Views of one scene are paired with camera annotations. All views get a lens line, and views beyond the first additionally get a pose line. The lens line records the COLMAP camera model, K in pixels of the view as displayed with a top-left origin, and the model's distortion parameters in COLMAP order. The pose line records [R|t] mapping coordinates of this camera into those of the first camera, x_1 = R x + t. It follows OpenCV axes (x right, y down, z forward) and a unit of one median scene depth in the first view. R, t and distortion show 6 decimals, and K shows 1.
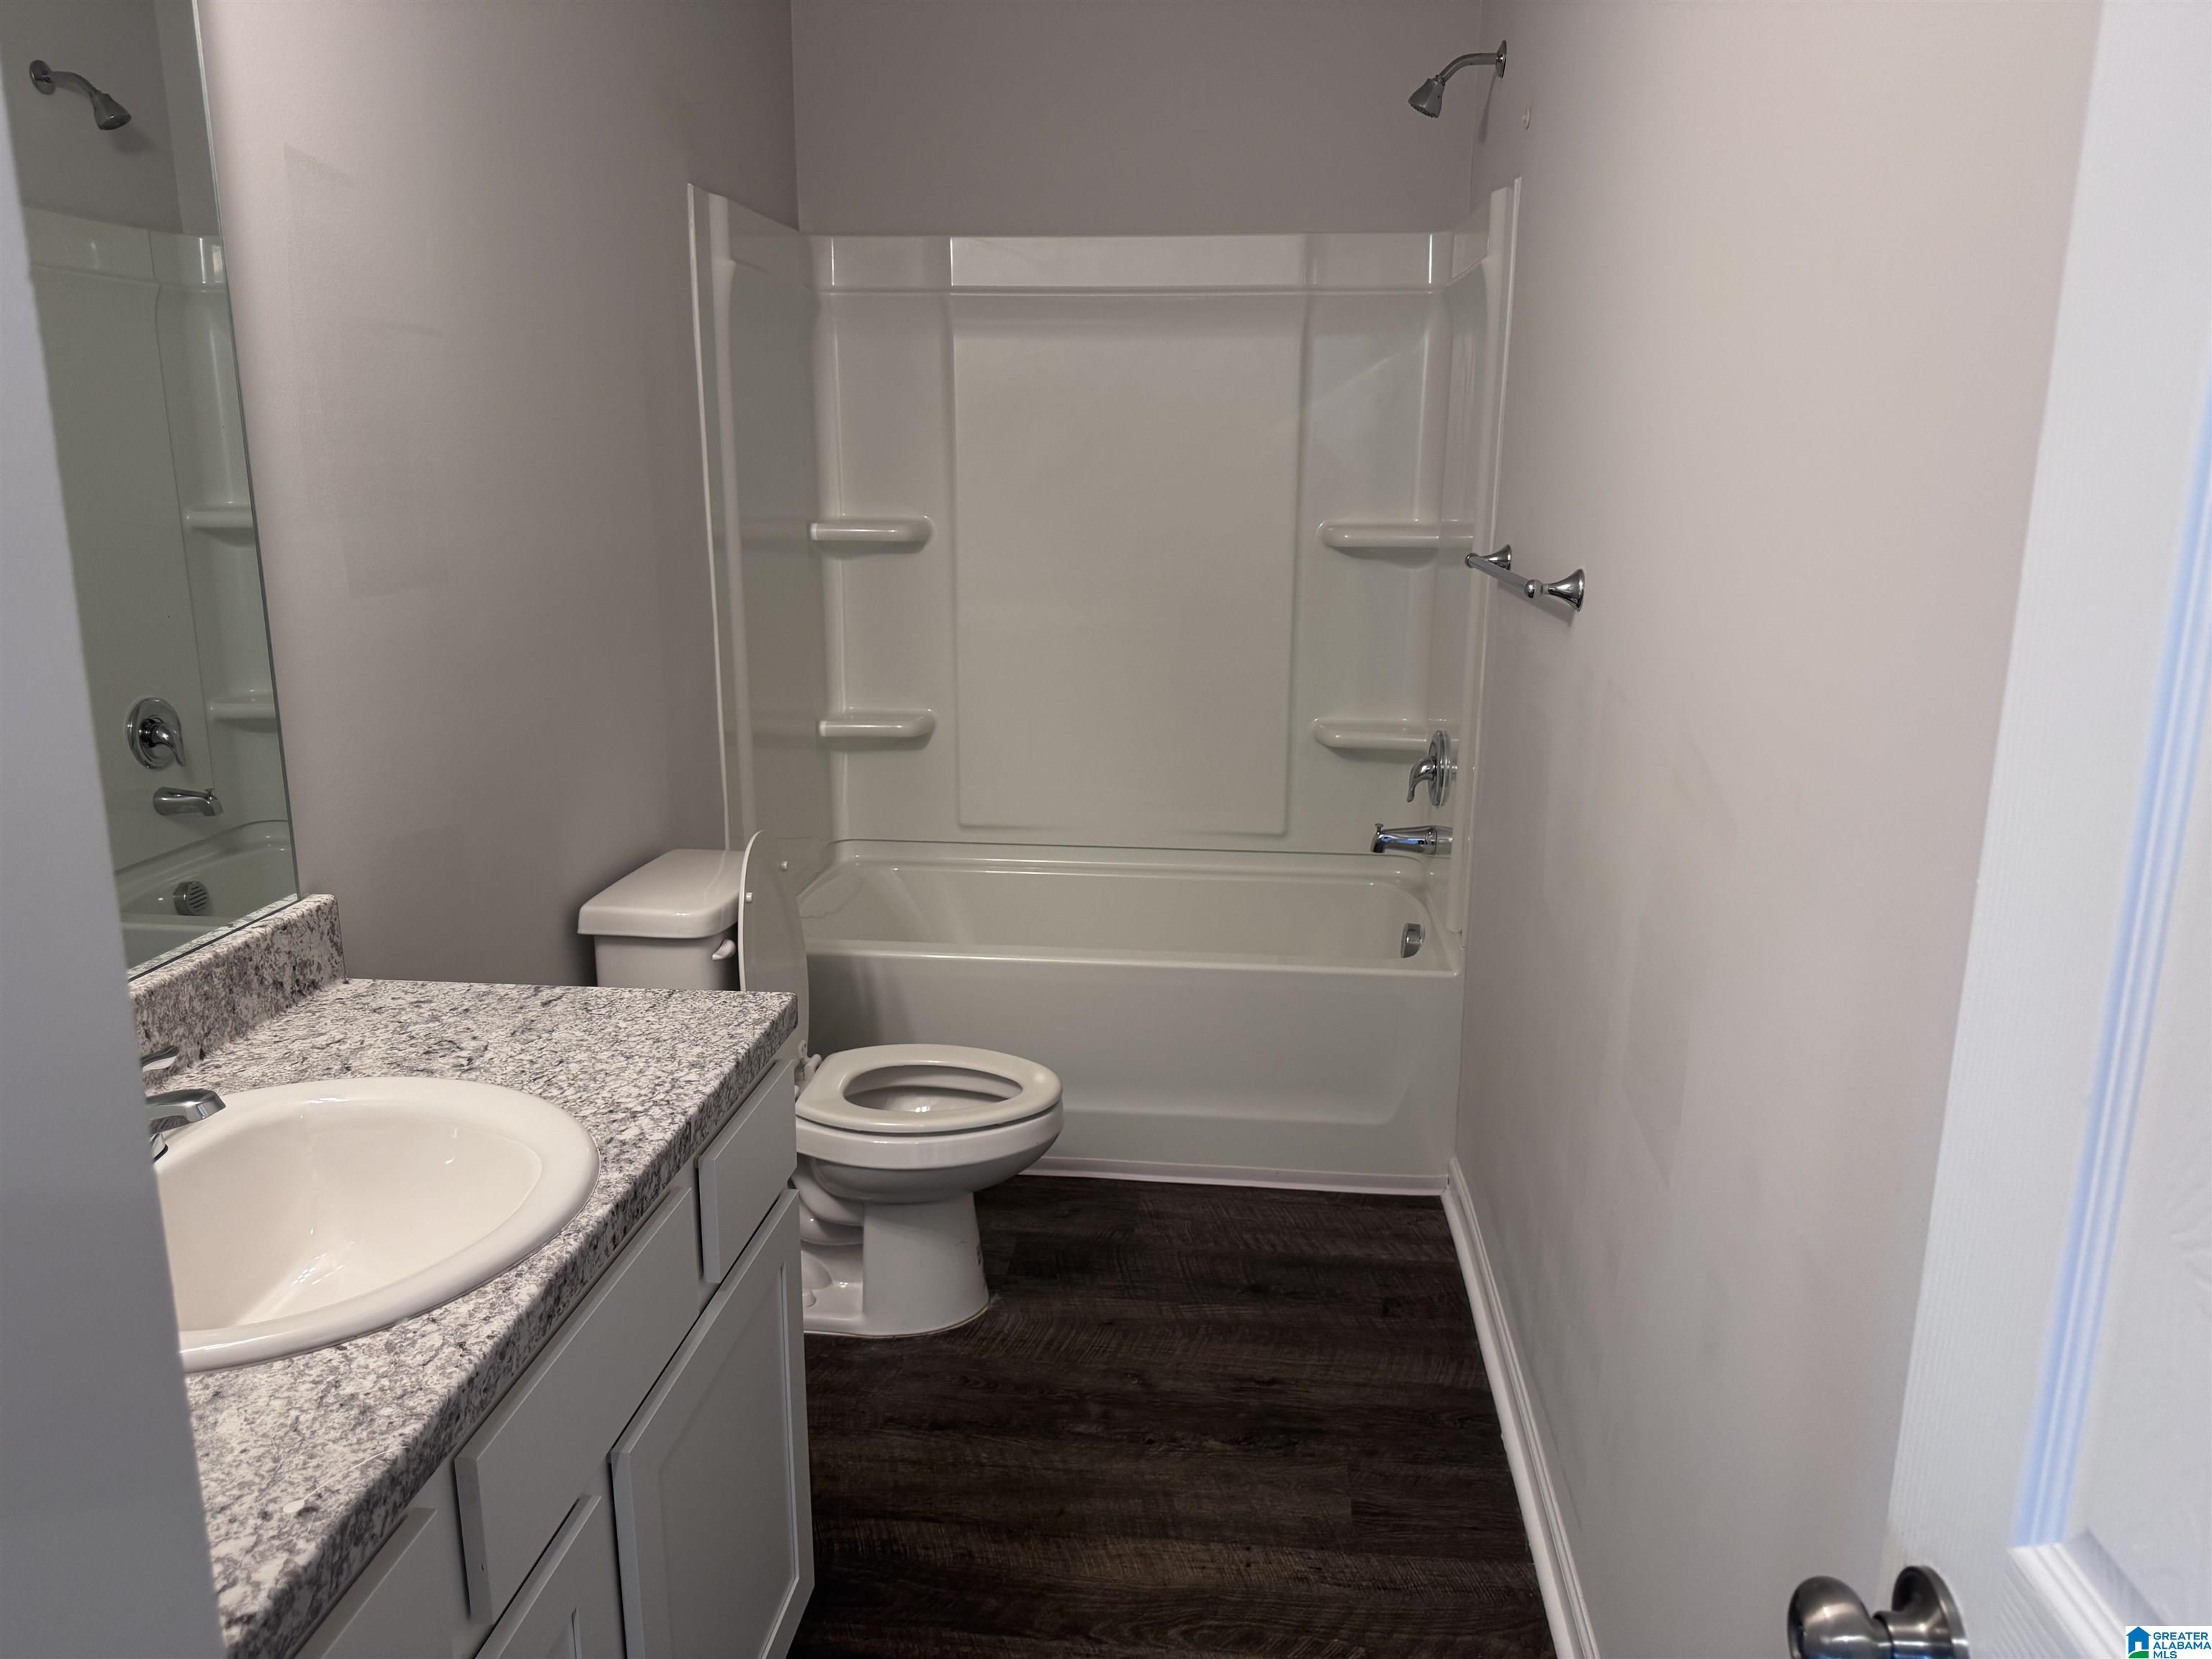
lens RADIAL K [[1562.7, 0, 1106.0], [0, 1562.7, 829.5], [0, 0, 1]] dist [0.115438, -0.163367]
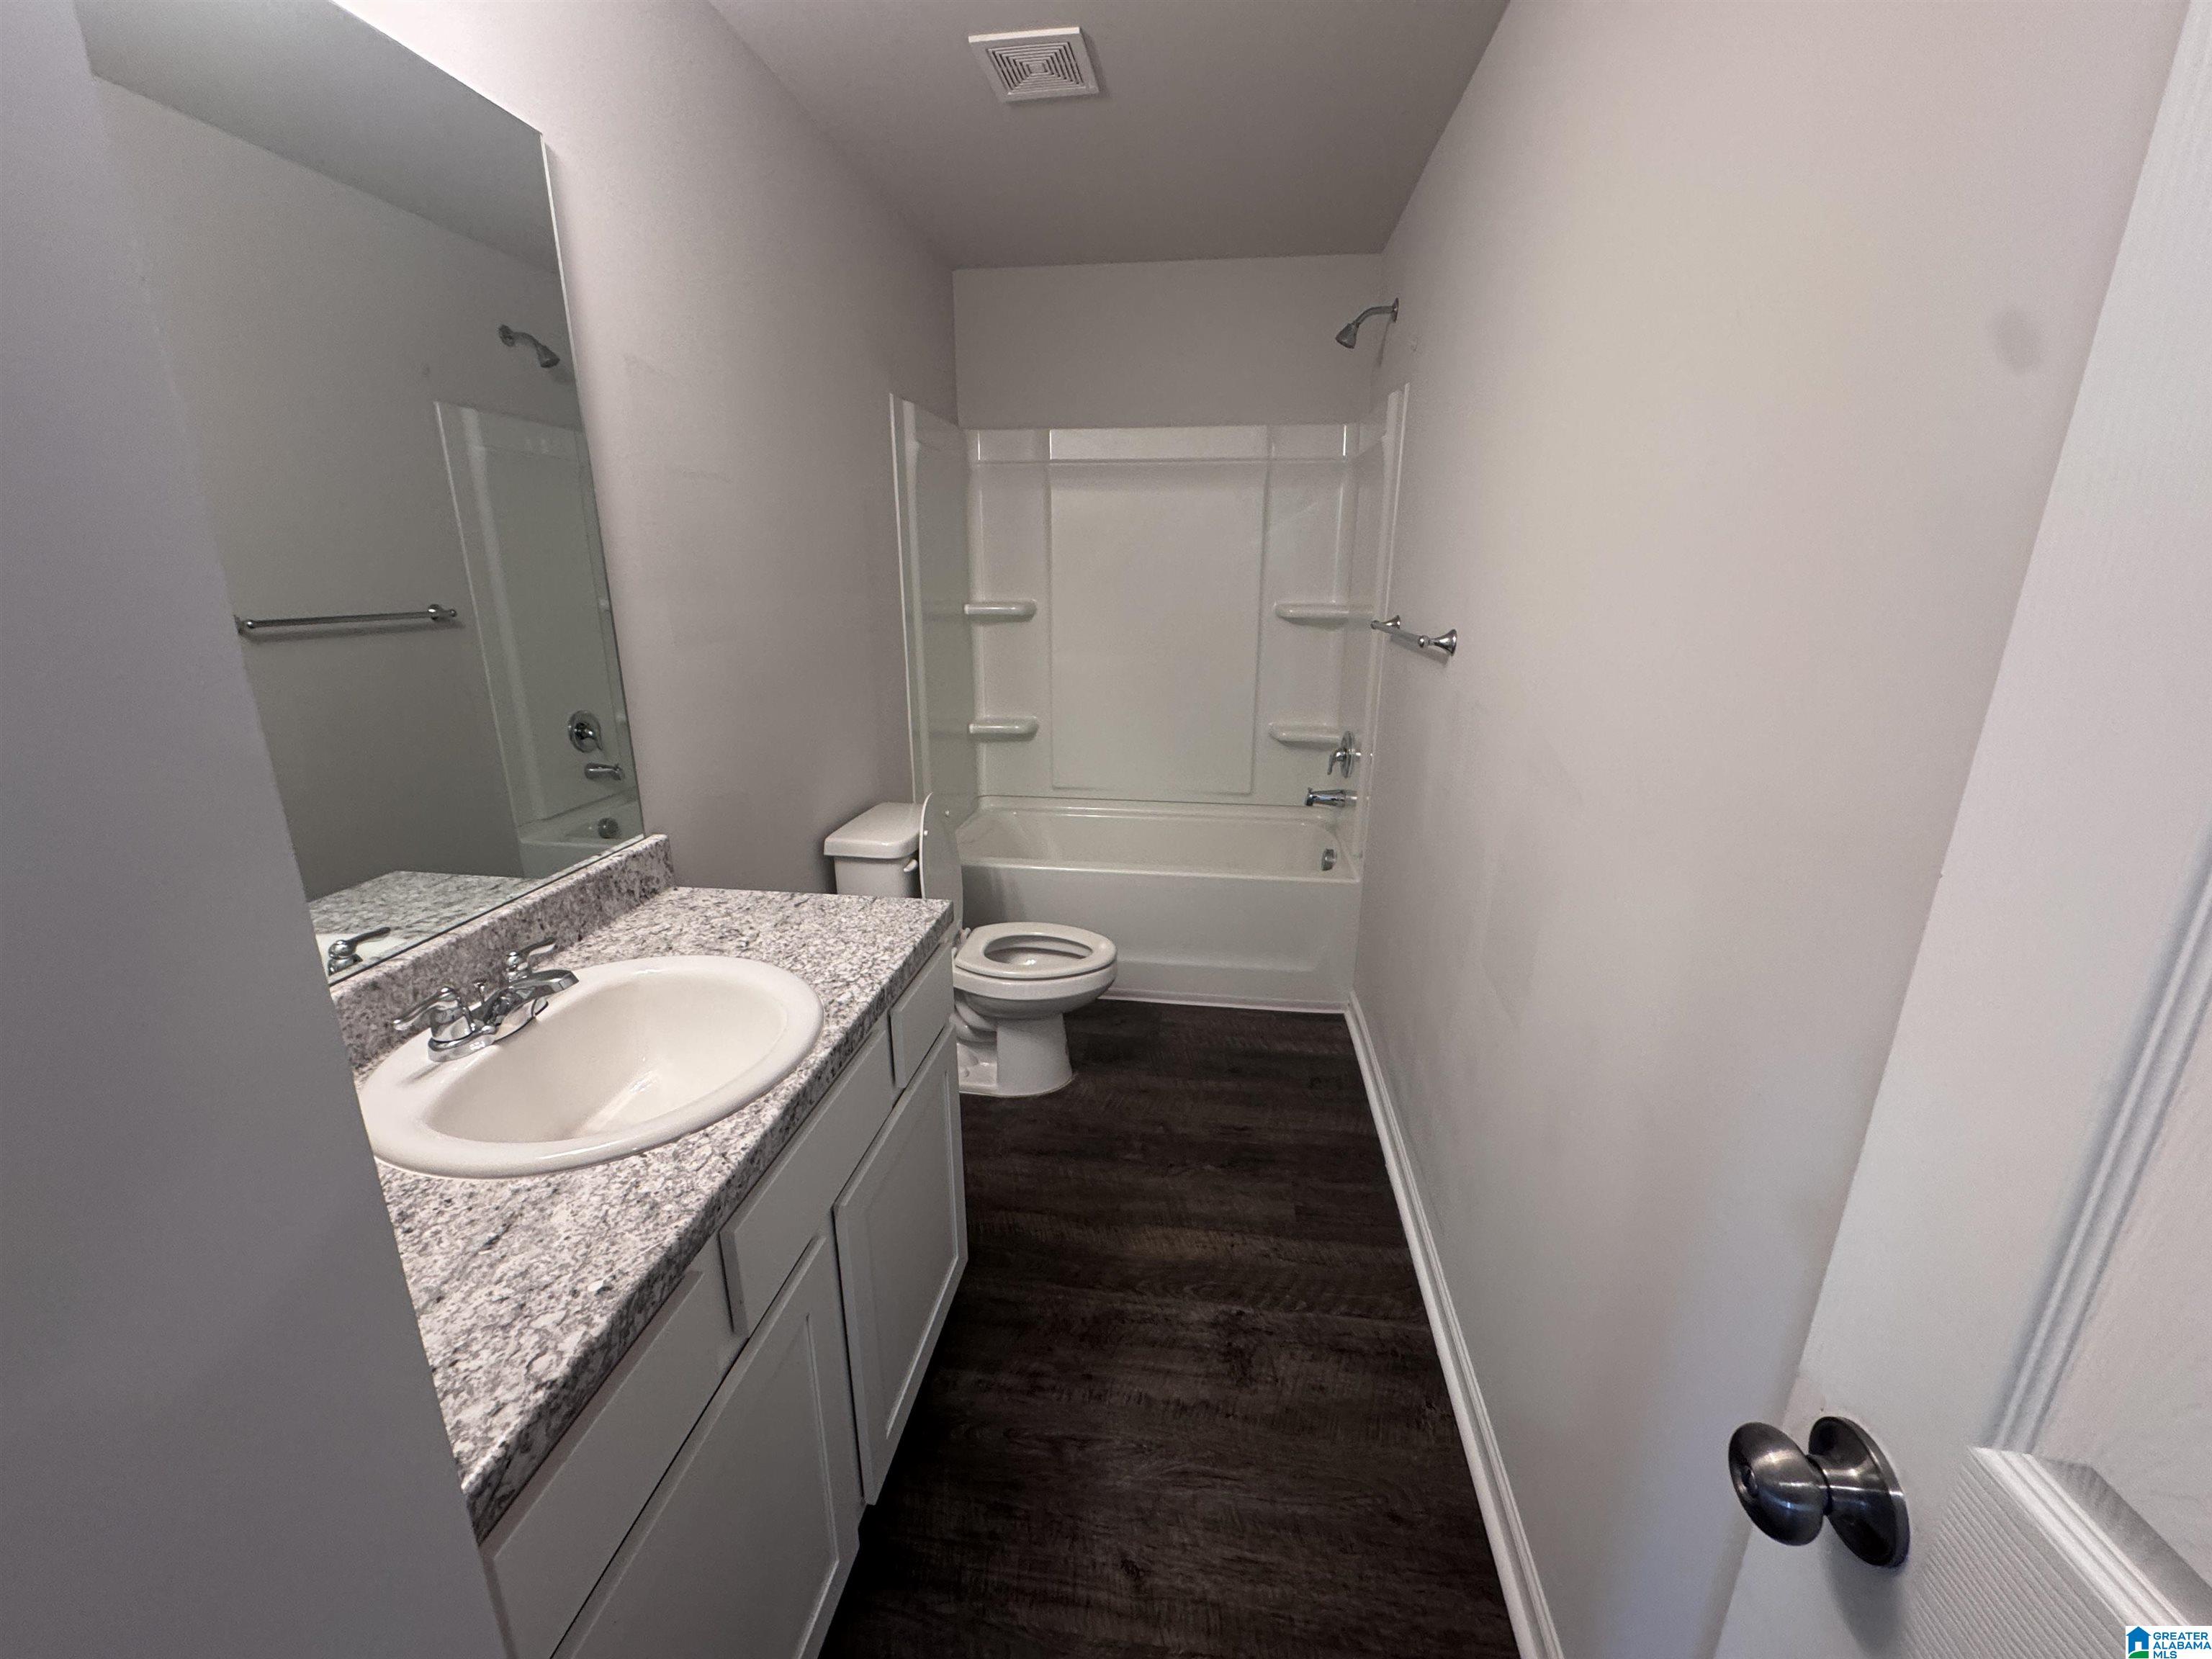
lens RADIAL K [[886.0, 0, 1106.0], [0, 886.0, 829.5], [0, 0, 1]] dist [-0.000505, 0.000164]
pose [[0.999507, 0.006704, -0.030674, -0.015015], [-0.005166, 0.998738, 0.049953, -0.009003], [0.030970, -0.049770, 0.998280, 0.105195]]
